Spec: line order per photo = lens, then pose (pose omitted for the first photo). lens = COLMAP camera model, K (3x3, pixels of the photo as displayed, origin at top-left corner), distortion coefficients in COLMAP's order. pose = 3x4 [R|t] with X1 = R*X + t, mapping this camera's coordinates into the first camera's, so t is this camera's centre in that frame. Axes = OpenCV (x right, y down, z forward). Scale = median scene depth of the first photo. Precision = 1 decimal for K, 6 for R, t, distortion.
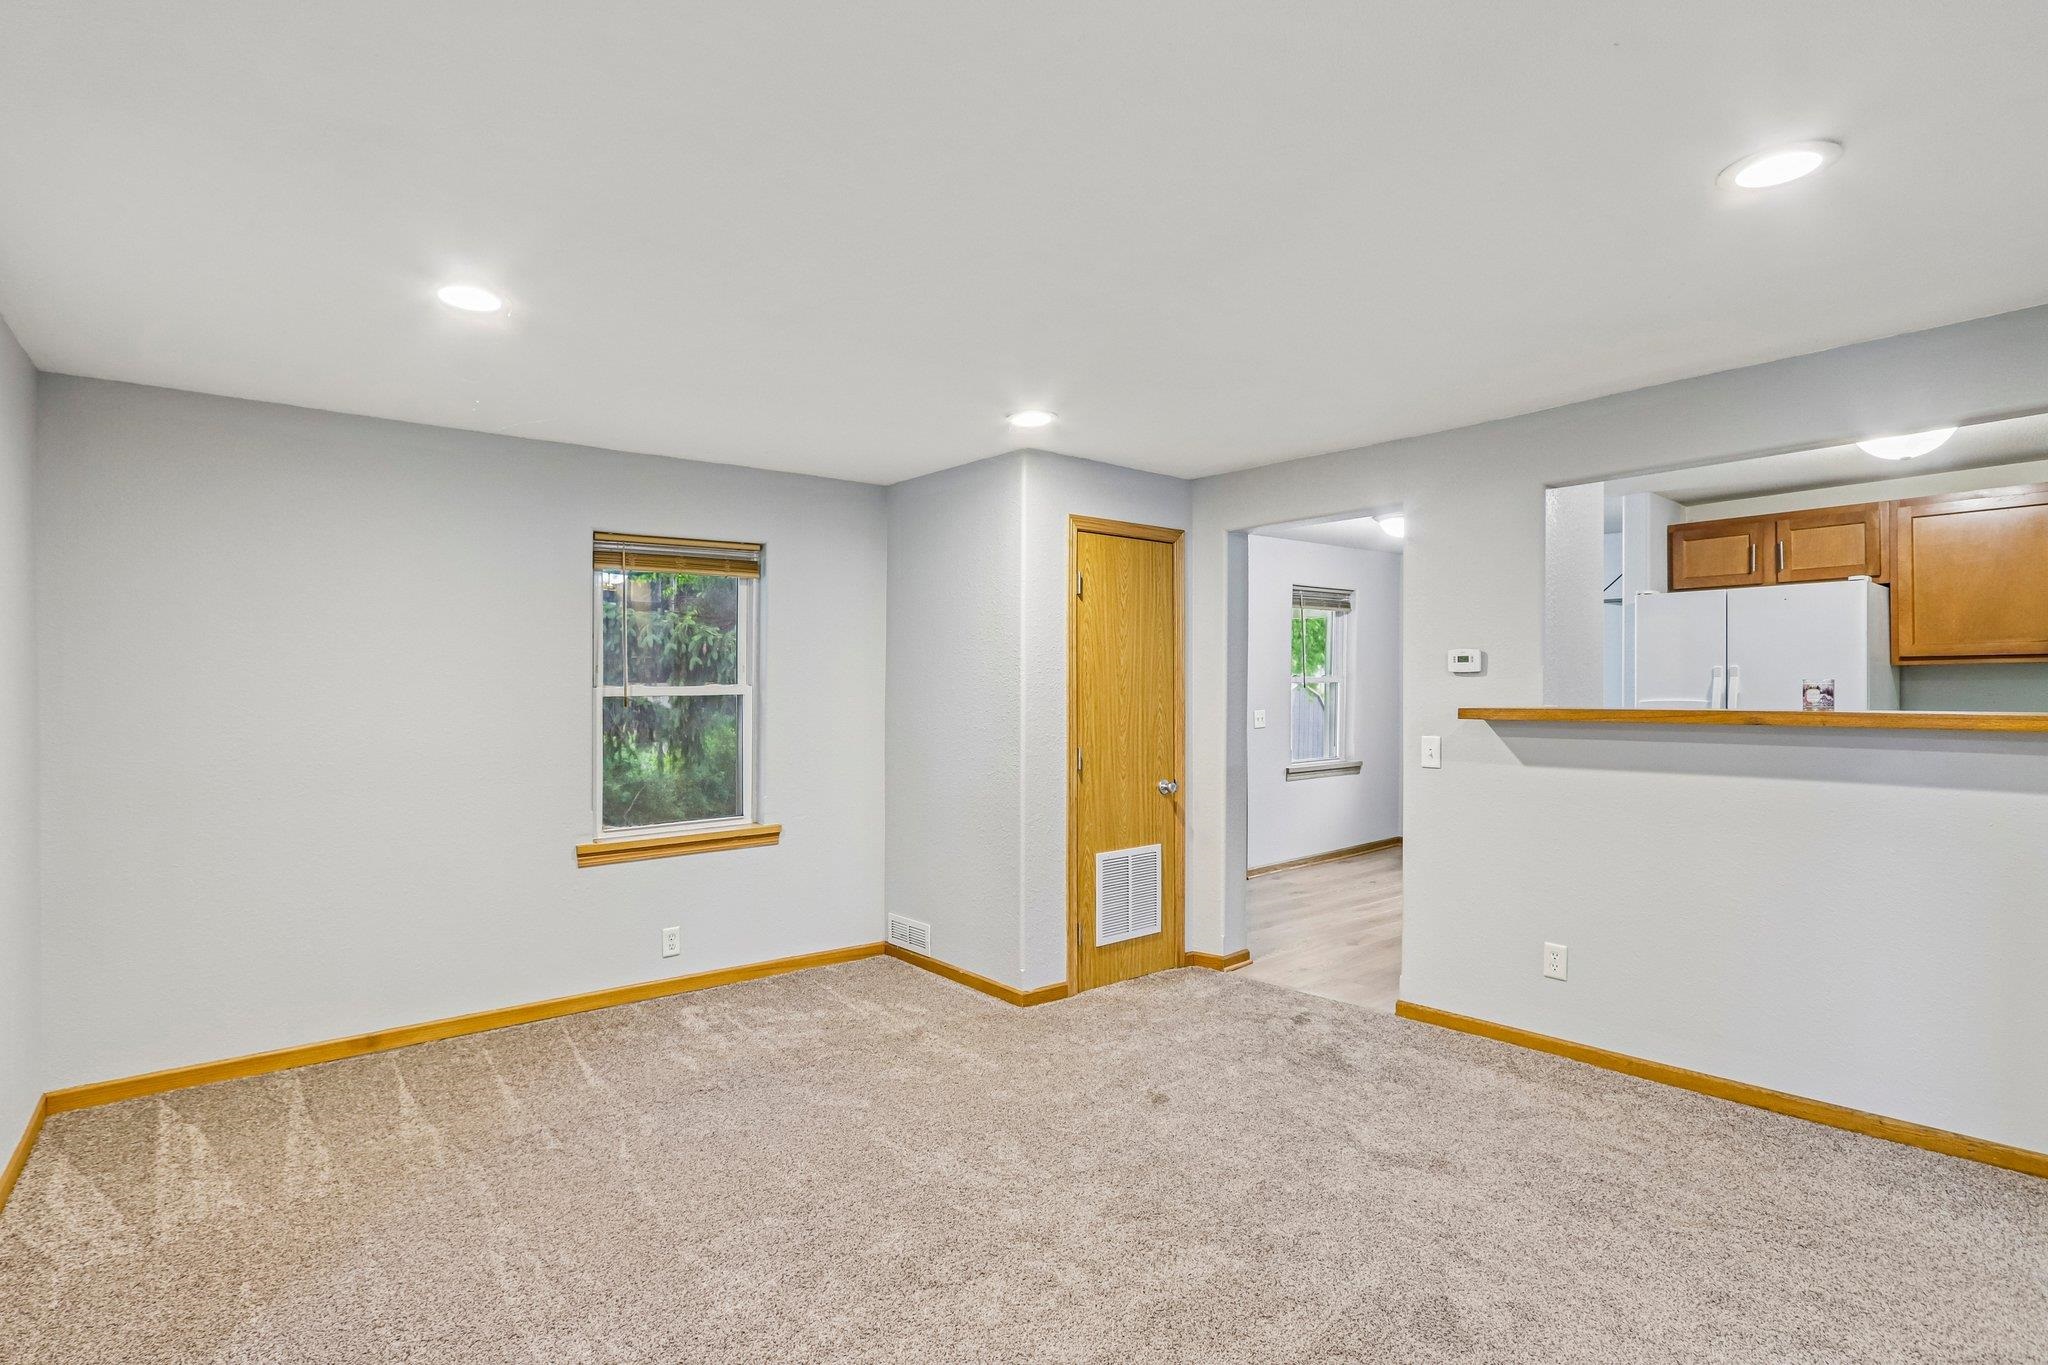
lens RADIAL K [[987.5, 0, 1016.7], [0, 987.5, 689.3], [0, 0, 1]] dist [-0.014215, 0.003082]
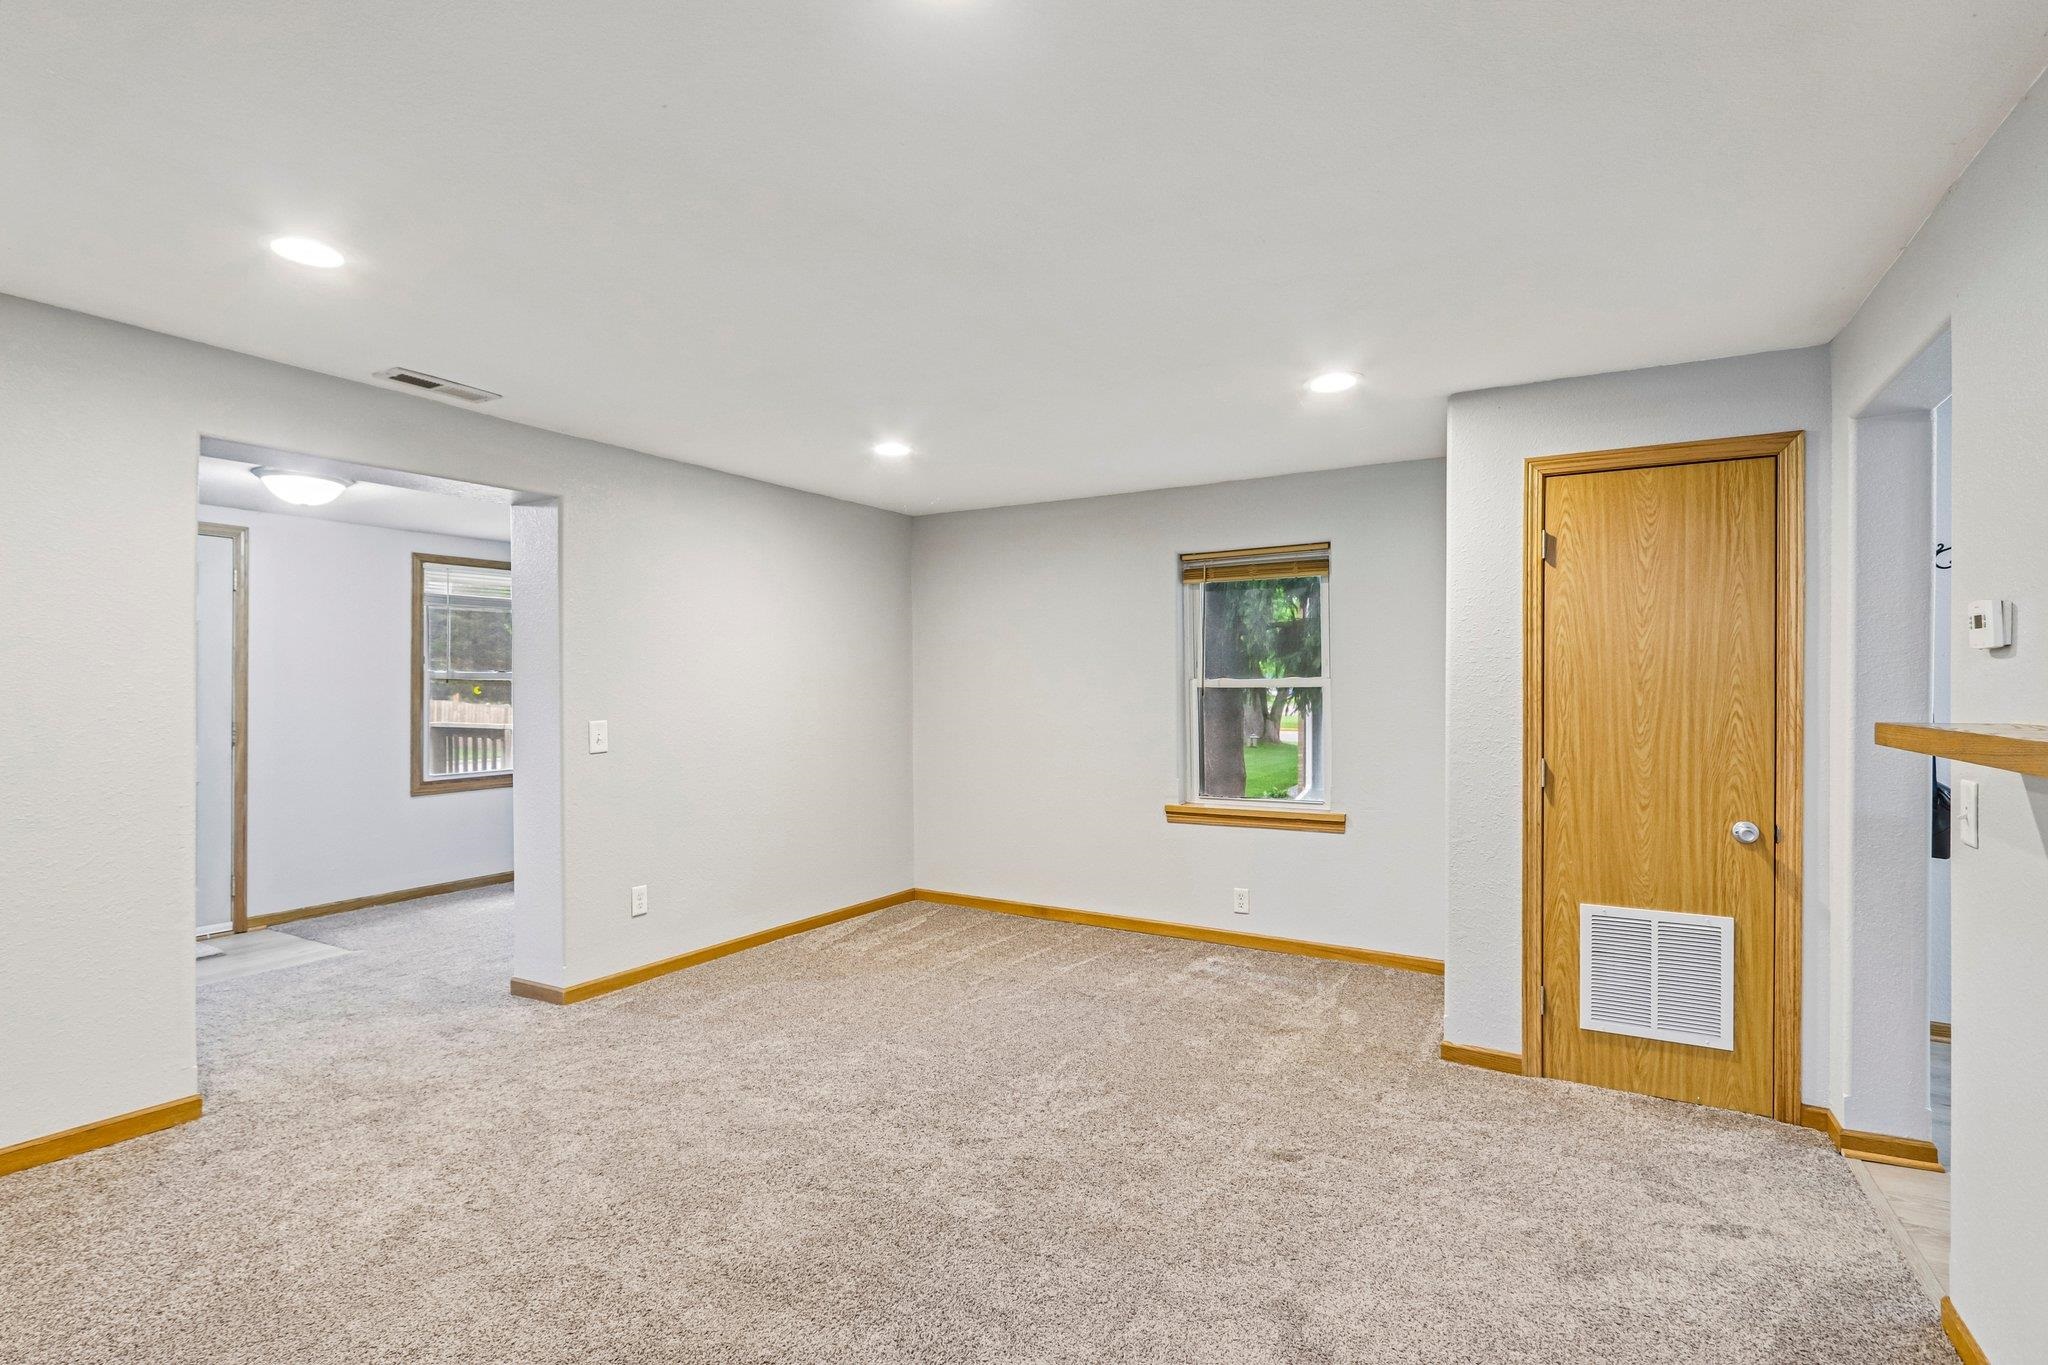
lens RADIAL K [[987.5, 0, 1023.9], [0, 987.5, 678.9], [0, 0, 1]] dist [-0.014215, 0.003082]
pose [[0.362205, 0.000405, -0.932098, 0.625599], [-0.004576, 0.999989, -0.001343, 0.000016], [0.932087, 0.004751, 0.362202, 0.341541]]
